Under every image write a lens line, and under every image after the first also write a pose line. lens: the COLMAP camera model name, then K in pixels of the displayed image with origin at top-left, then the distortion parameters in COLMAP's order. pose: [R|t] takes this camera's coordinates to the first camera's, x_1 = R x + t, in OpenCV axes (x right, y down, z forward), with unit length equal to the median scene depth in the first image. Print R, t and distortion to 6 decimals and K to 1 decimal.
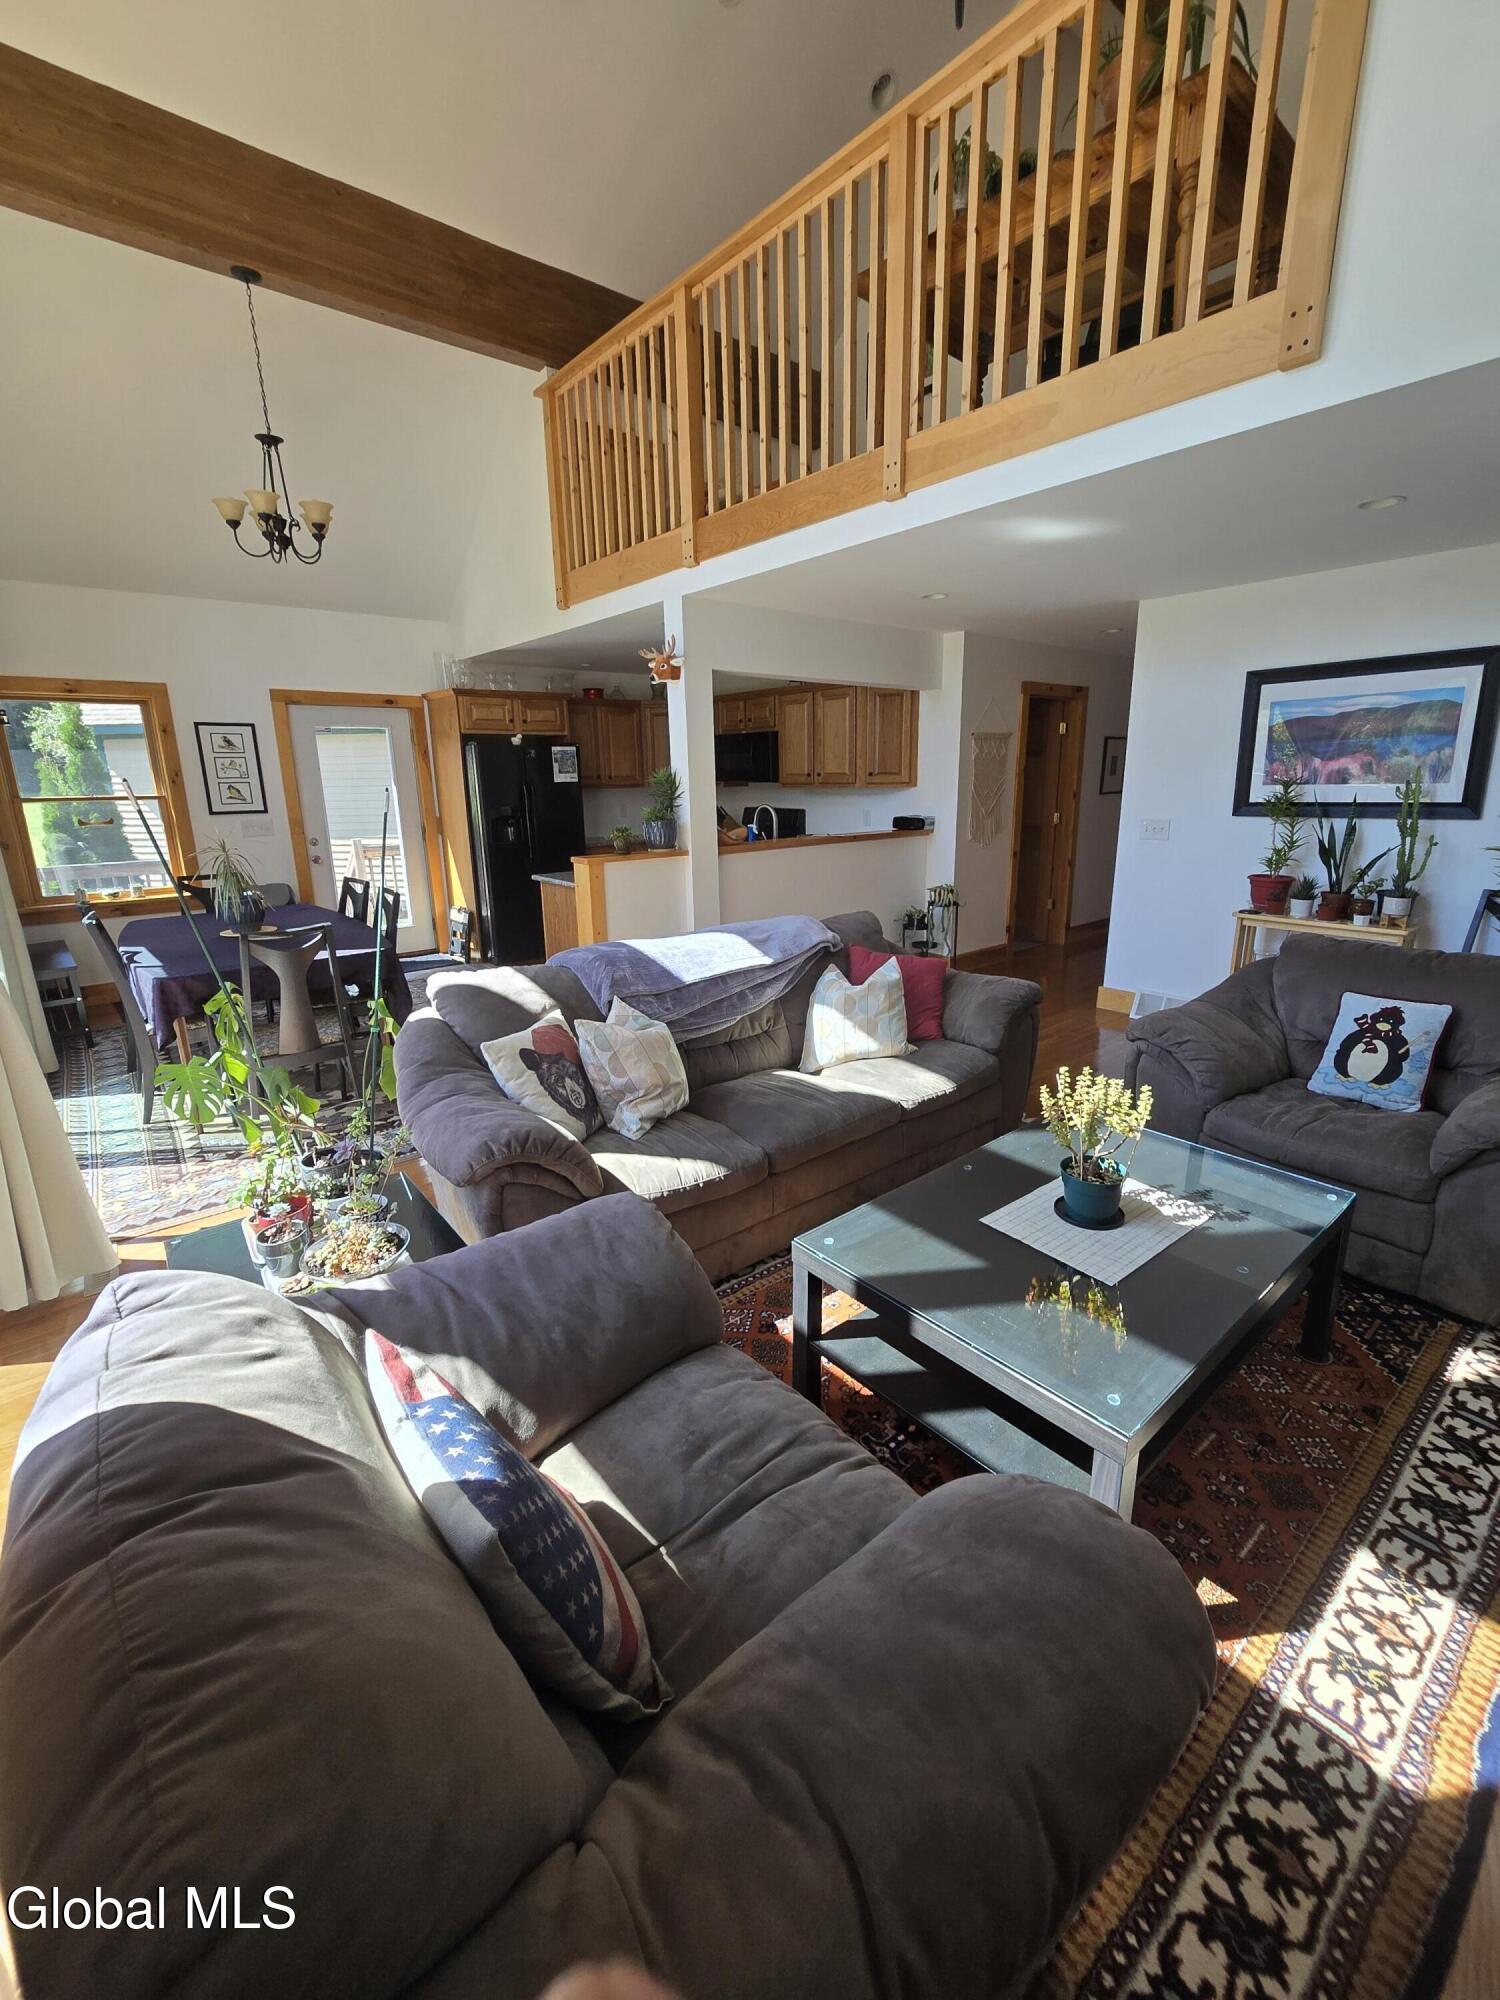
lens RADIAL K [[822.6, 0, 758.2], [0, 822.6, 989.2], [0, 0, 1]] dist [-0.002594, 0.000152]
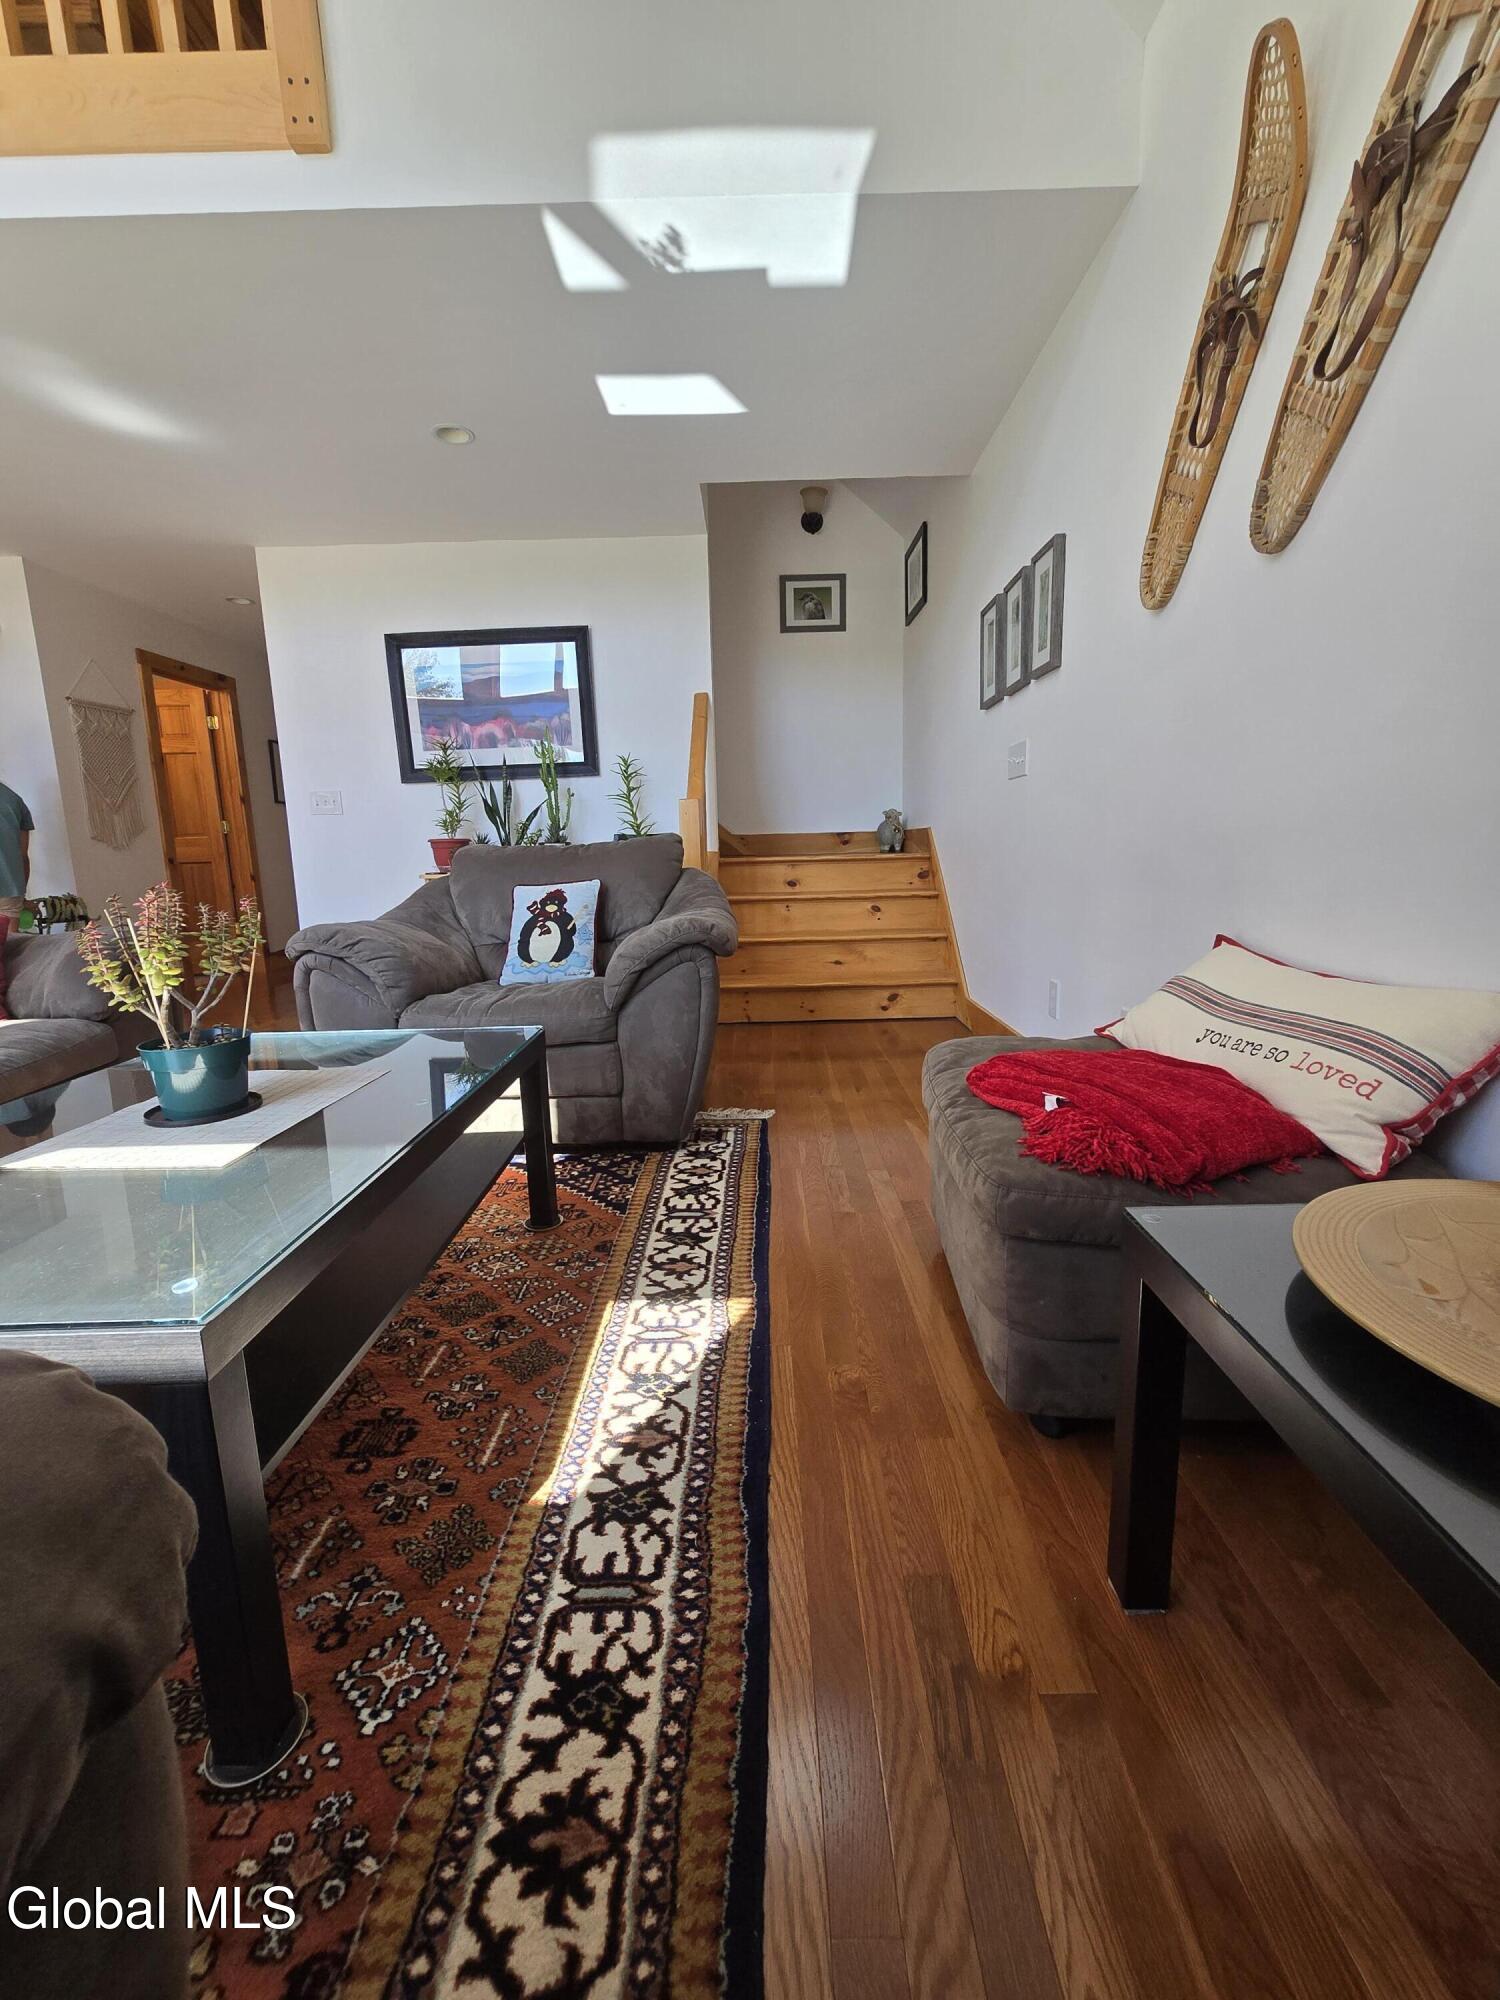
lens RADIAL K [[822.6, 0, 758.2], [0, 822.6, 989.2], [0, 0, 1]] dist [-0.002594, 0.000152]
pose [[0.643457, -0.130361, 0.754300, 0.202232], [0.204307, 0.978894, -0.005109, 0.268008], [-0.737714, 0.157396, 0.656510, 0.223341]]
